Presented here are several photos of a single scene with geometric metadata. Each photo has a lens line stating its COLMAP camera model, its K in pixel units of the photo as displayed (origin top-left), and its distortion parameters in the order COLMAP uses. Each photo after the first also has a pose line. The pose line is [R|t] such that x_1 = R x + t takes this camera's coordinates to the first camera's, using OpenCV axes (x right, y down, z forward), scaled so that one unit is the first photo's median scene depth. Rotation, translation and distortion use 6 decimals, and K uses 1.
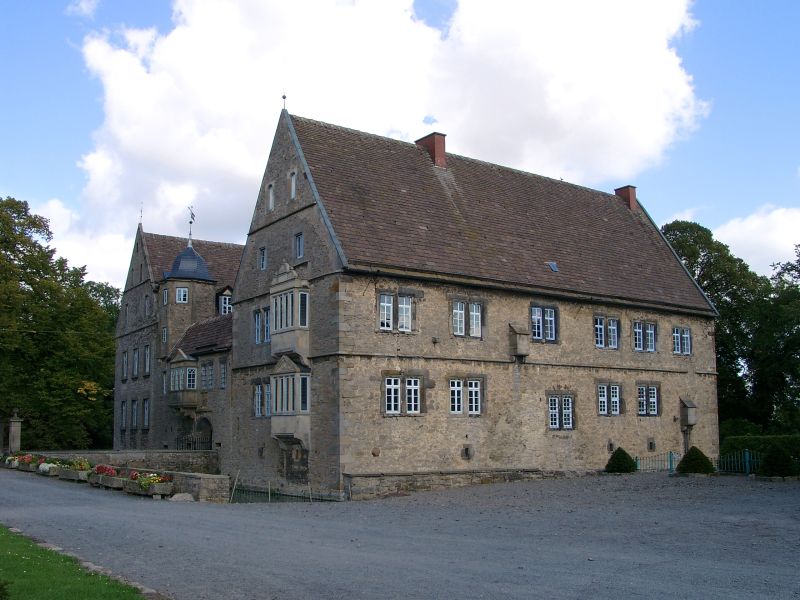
lens RADIAL K [[832.4, 0, 402.7], [0, 832.4, 311.6], [0, 0, 1]] dist [-0.183603, 0.260338]
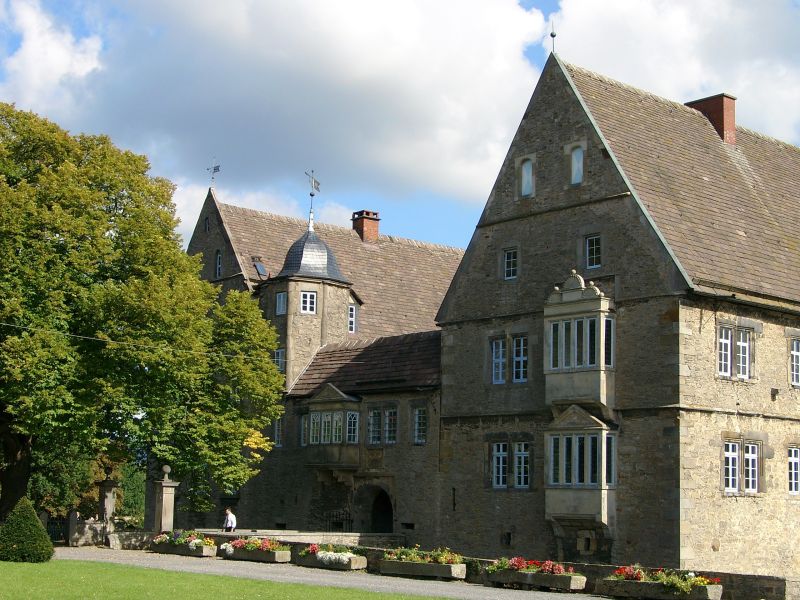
lens RADIAL K [[1295.5, 0, 404.2], [0, 1295.5, 316.5], [0, 0, 1]] dist [-0.007253, 0.080760]
pose [[0.995160, 0.048276, 0.085587, -0.357217], [-0.048273, 0.998832, -0.002111, -0.012601], [-0.085589, -0.002030, 0.996328, -0.091708]]
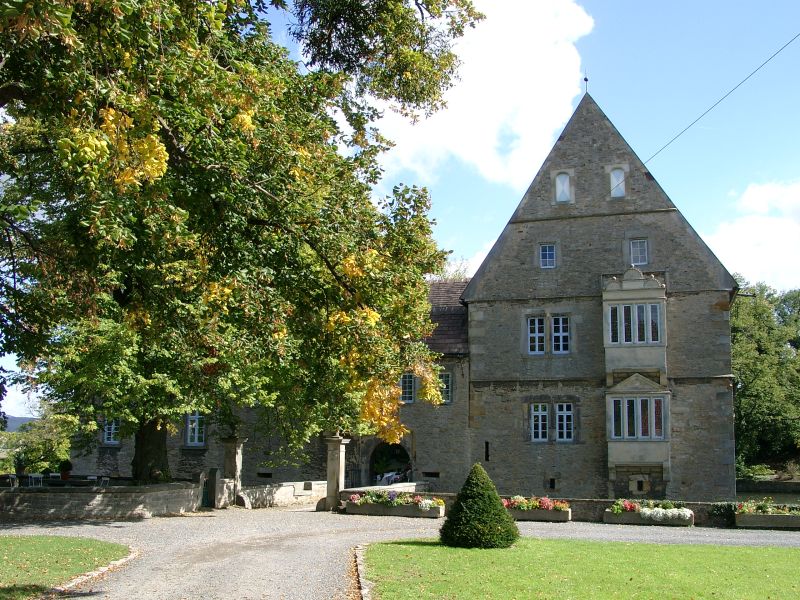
lens RADIAL K [[805.0, 0, 405.4], [0, 805.0, 314.4], [0, 0, 1]] dist [-0.182227, 0.212755]
pose [[0.812787, 0.120457, 0.569972, -0.762895], [-0.105870, 0.992639, -0.058811, 0.061282], [-0.572861, -0.012542, 0.819557, 0.416986]]
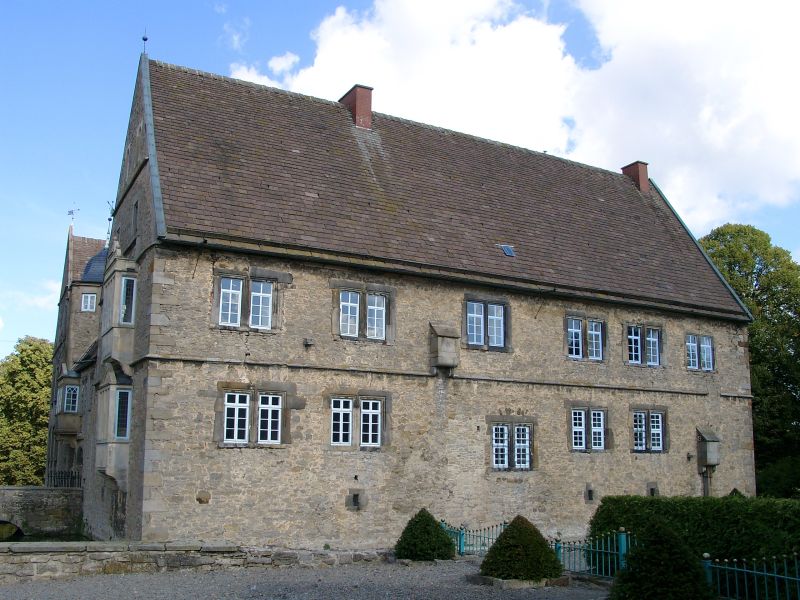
lens RADIAL K [[805.0, 0, 405.4], [0, 805.0, 314.4], [0, 0, 1]] dist [-0.182227, 0.212755]
pose [[0.993271, -0.009863, -0.115393, 0.189617], [0.004590, 0.998937, -0.045873, 0.039632], [0.115722, 0.045035, 0.992260, 0.299916]]
